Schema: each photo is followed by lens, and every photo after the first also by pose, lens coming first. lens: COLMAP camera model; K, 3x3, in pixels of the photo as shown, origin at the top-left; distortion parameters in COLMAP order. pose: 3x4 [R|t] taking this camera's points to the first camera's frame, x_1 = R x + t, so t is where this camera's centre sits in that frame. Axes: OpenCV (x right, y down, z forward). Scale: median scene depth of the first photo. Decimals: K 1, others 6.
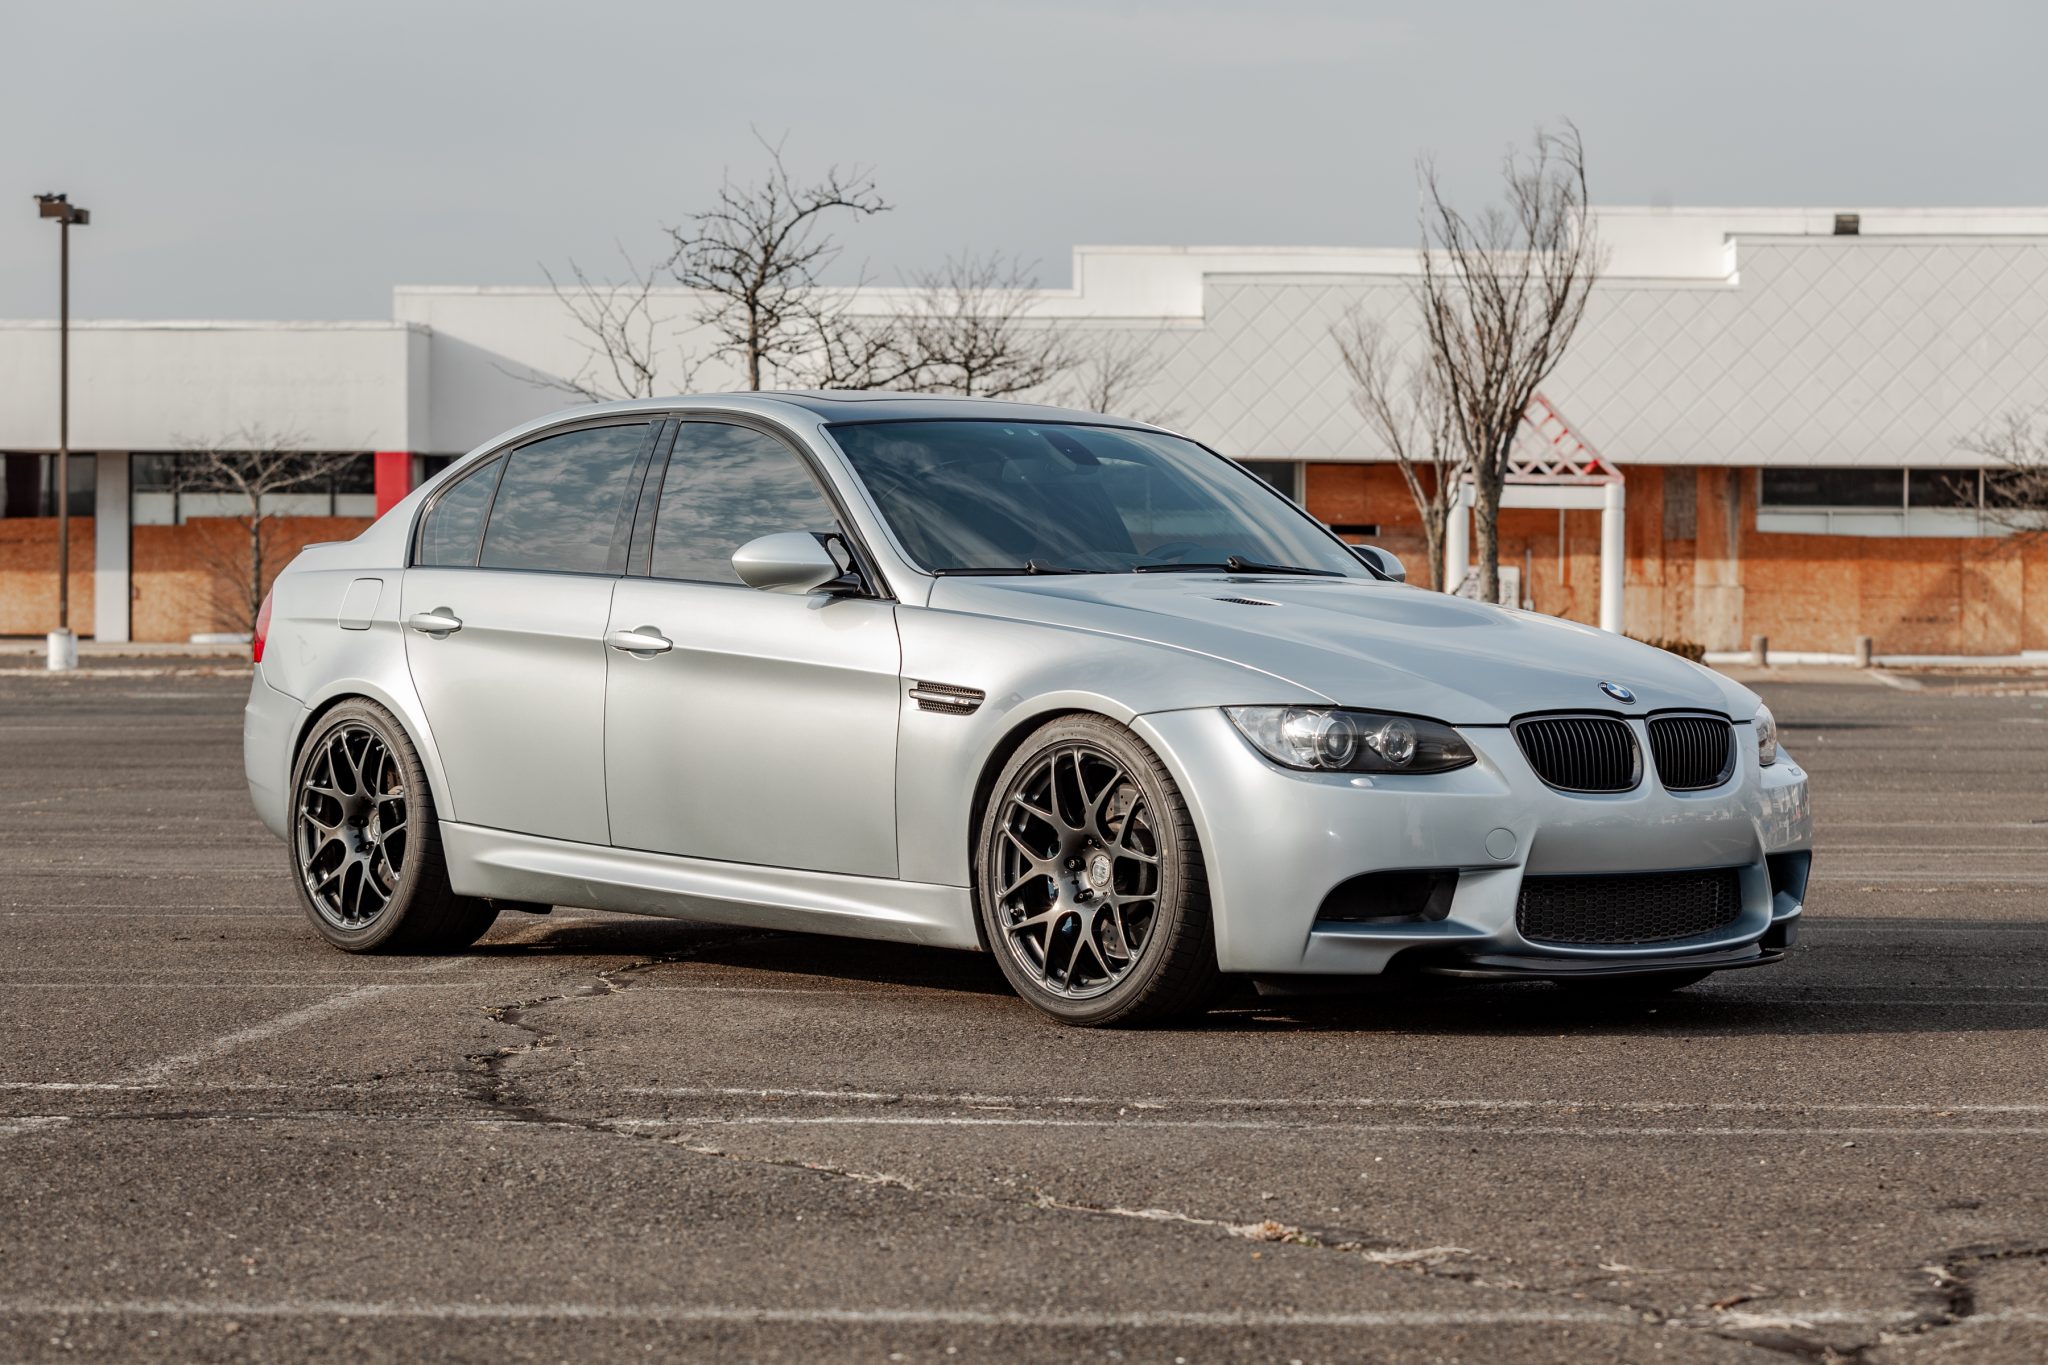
lens RADIAL K [[4711.4, 0, 1024.0], [0, 4711.4, 682.5], [0, 0, 1]] dist [-0.033597, -0.224596]
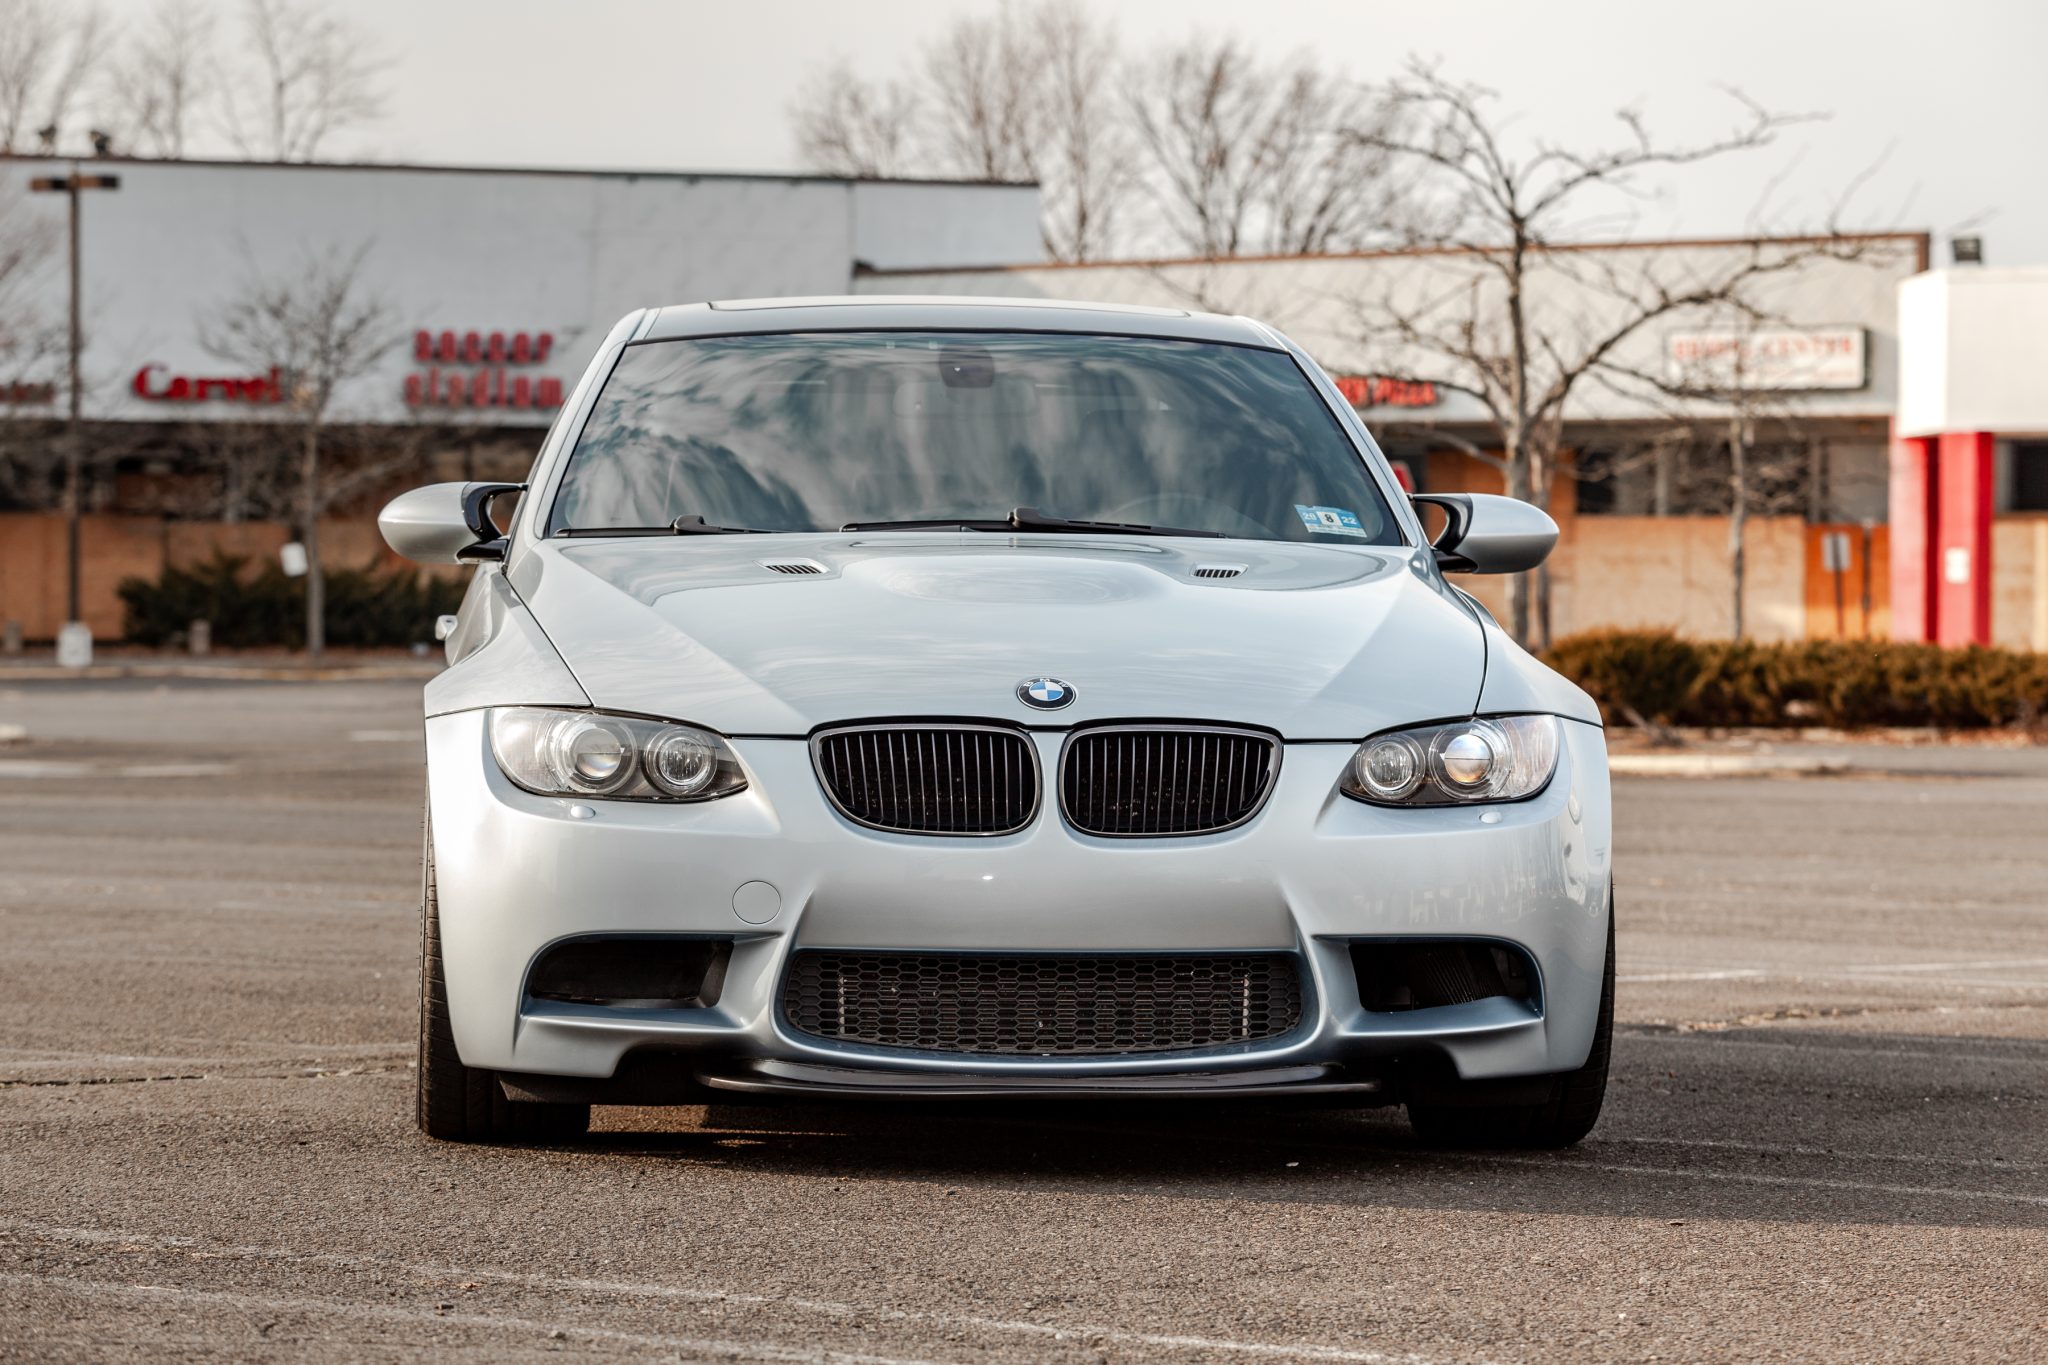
lens RADIAL K [[6397.0, 0, 1024.0], [0, 6397.0, 682.5], [0, 0, 1]] dist [-0.143901, -1.670242]
pose [[0.808421, 0.005809, -0.588576, 0.698911], [-0.012258, 0.999901, -0.006968, 0.007222], [0.588477, 0.012847, 0.808412, 0.240375]]
